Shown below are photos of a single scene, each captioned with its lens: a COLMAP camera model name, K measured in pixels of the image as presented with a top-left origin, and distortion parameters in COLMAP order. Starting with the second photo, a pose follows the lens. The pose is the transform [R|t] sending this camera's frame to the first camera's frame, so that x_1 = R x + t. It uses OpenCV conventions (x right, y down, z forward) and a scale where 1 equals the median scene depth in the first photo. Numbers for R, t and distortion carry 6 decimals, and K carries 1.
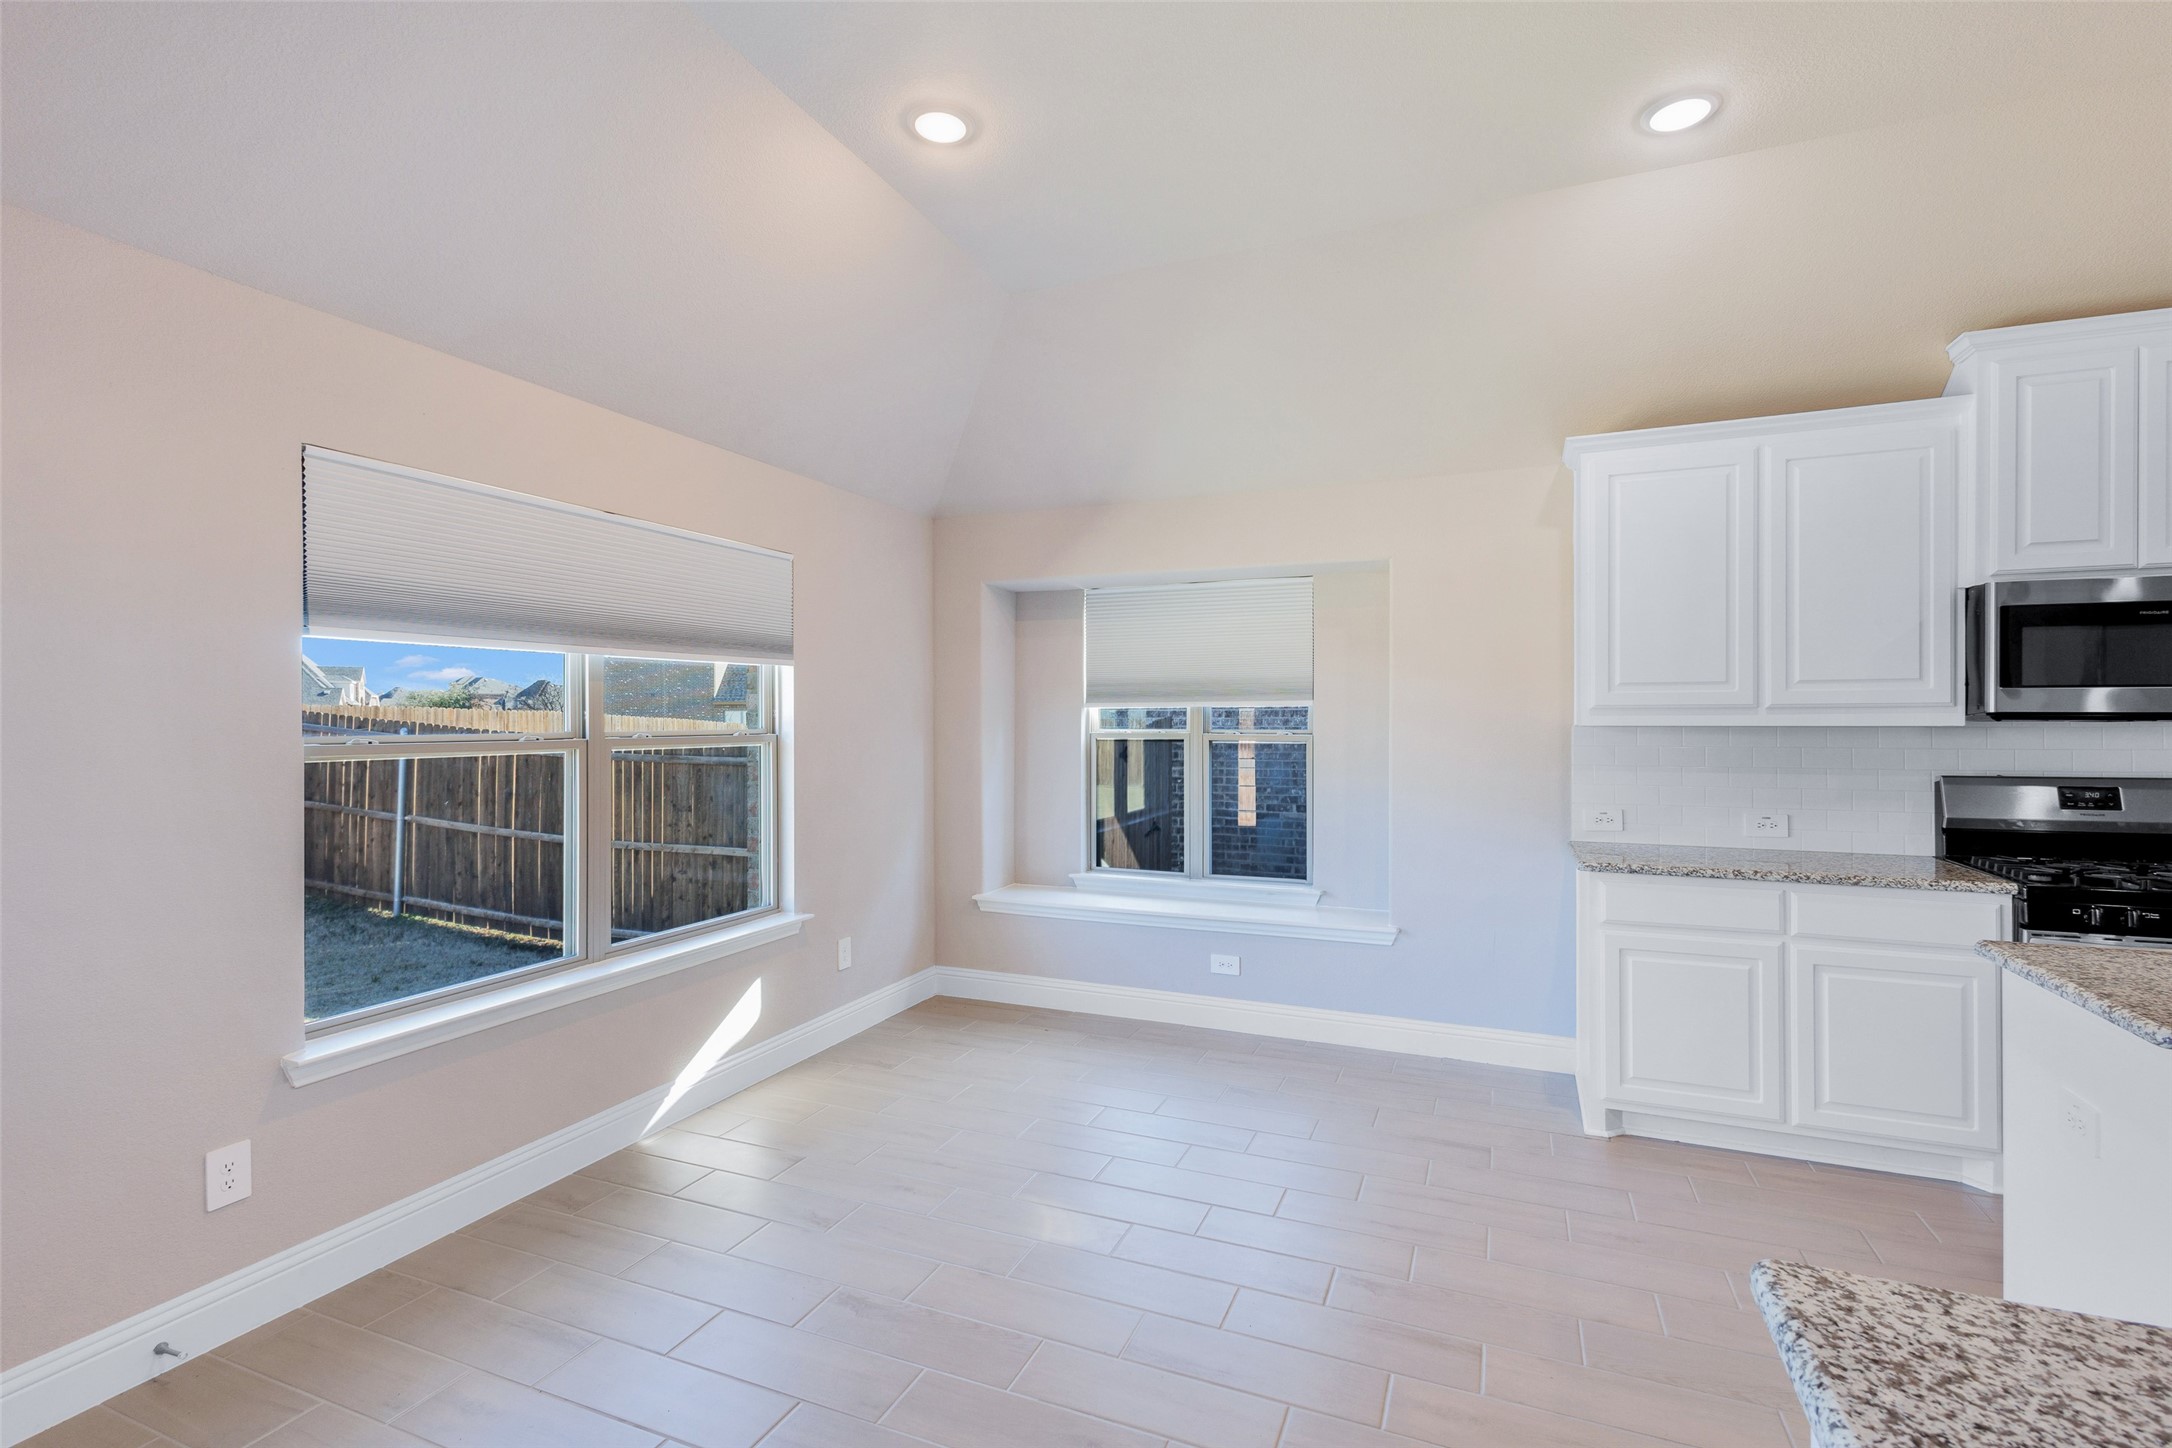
lens RADIAL K [[899.9, 0, 1089.9], [0, 899.9, 705.5], [0, 0, 1]] dist [-0.106785, 0.045077]
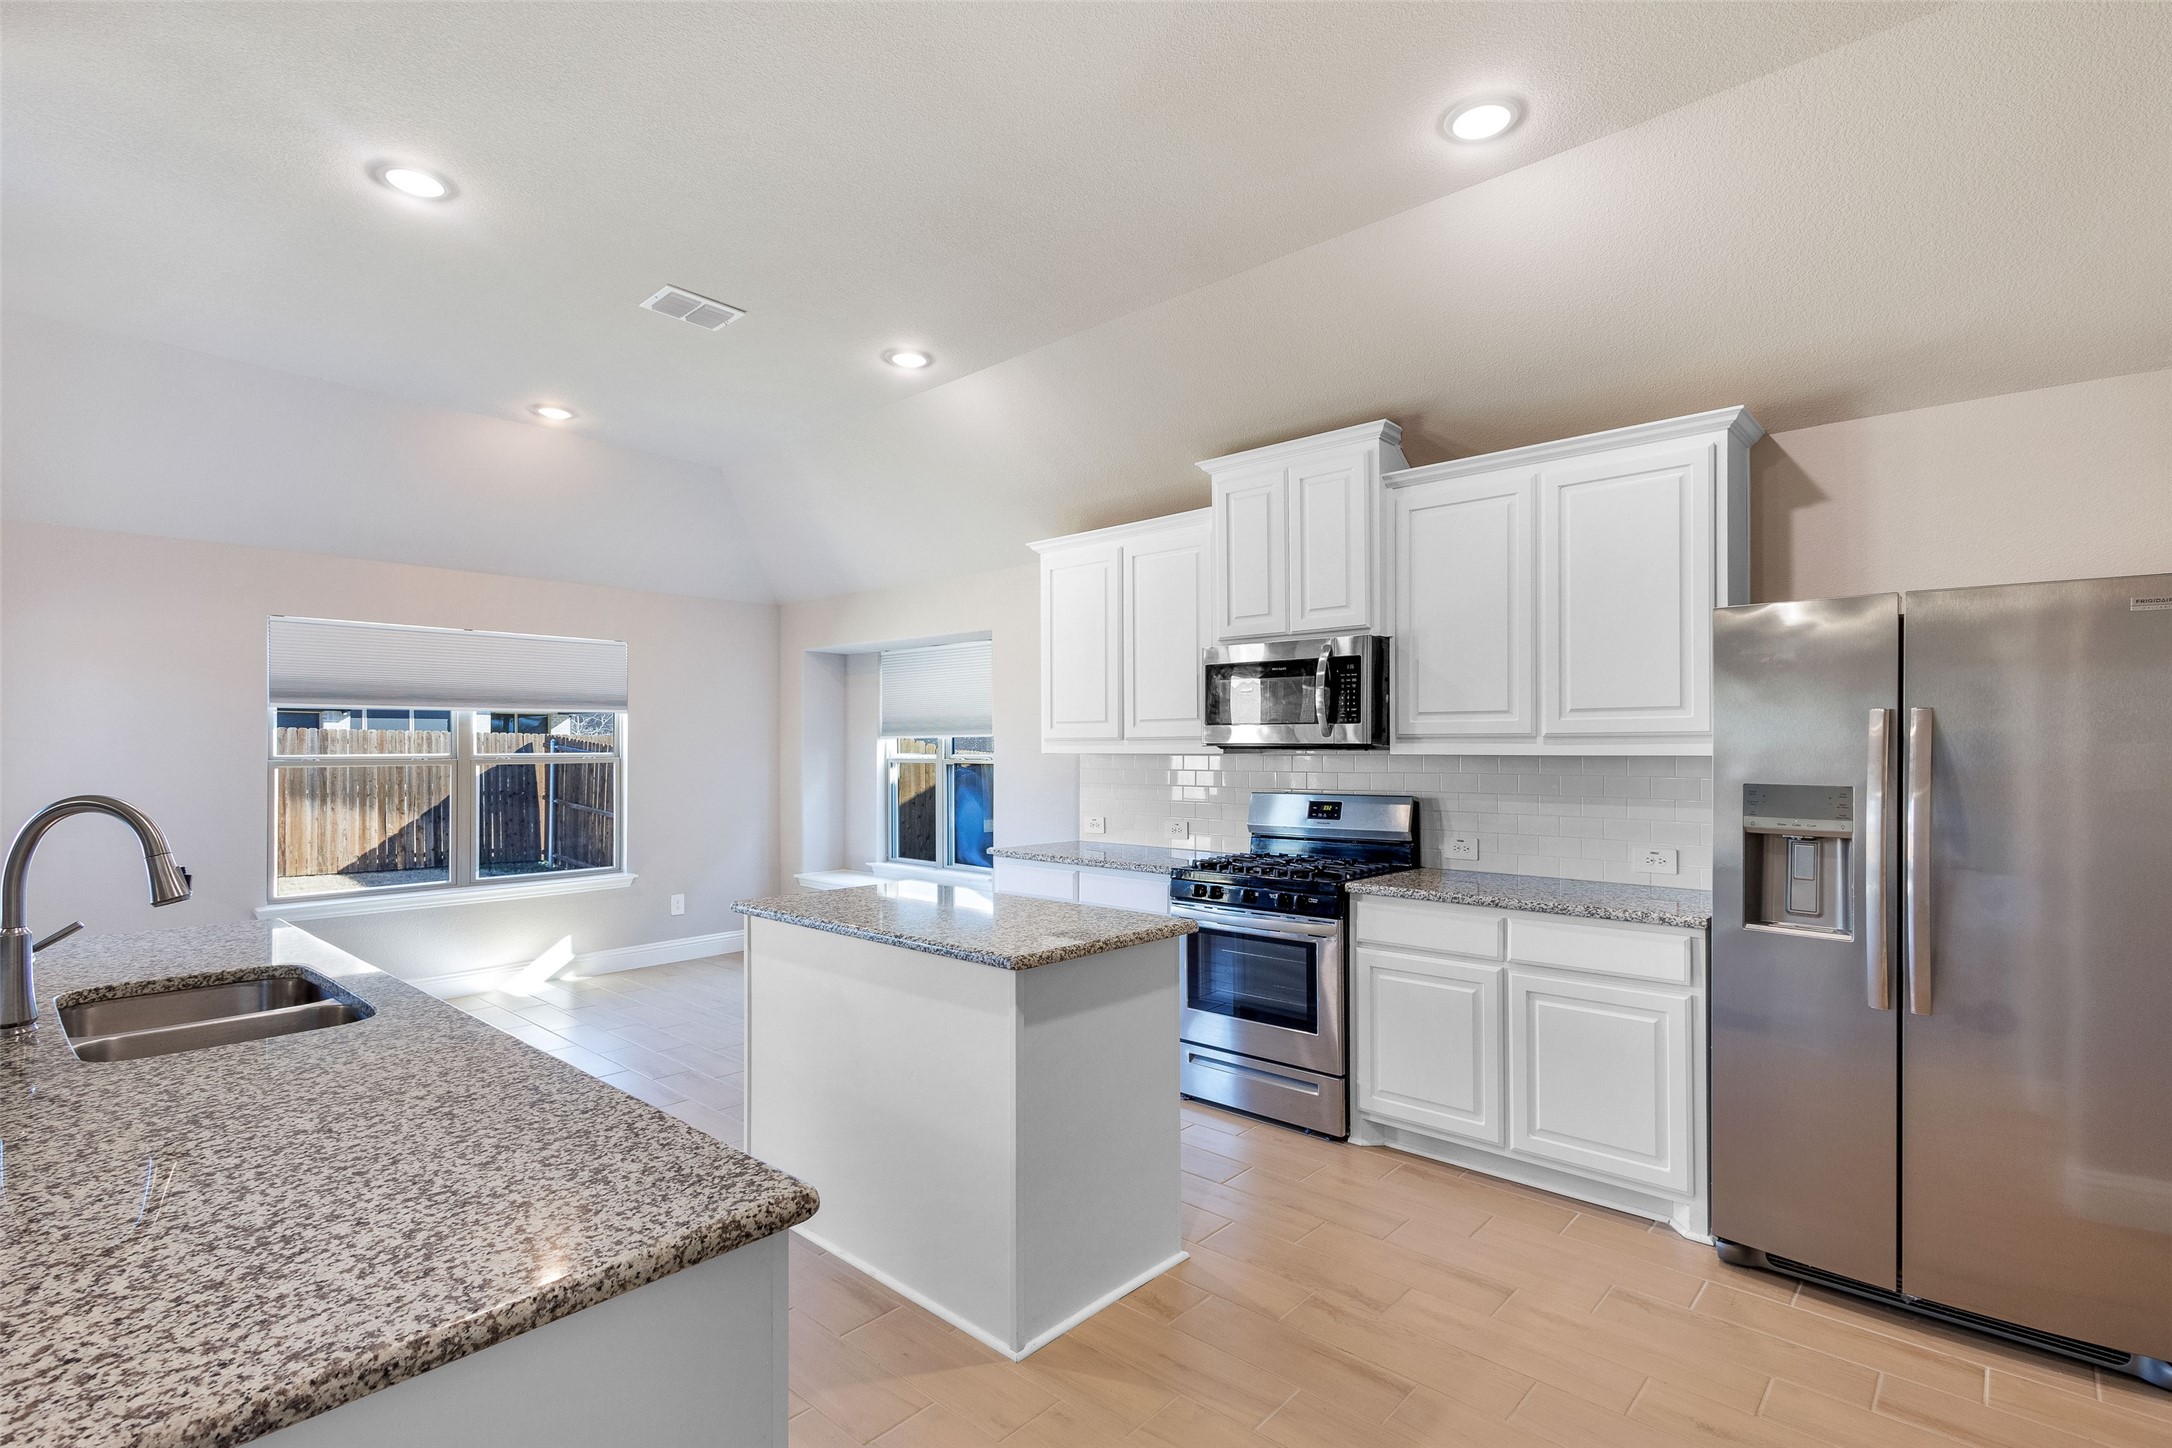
lens RADIAL K [[1017.4, 0, 1089.8], [0, 1017.4, 740.4], [0, 0, 1]] dist [0.015638, 0.000091]
pose [[0.943107, -0.003224, -0.332473, 0.811086], [0.006041, 0.999954, 0.007441, -0.005914], [0.332433, -0.009026, 0.943084, -0.335679]]
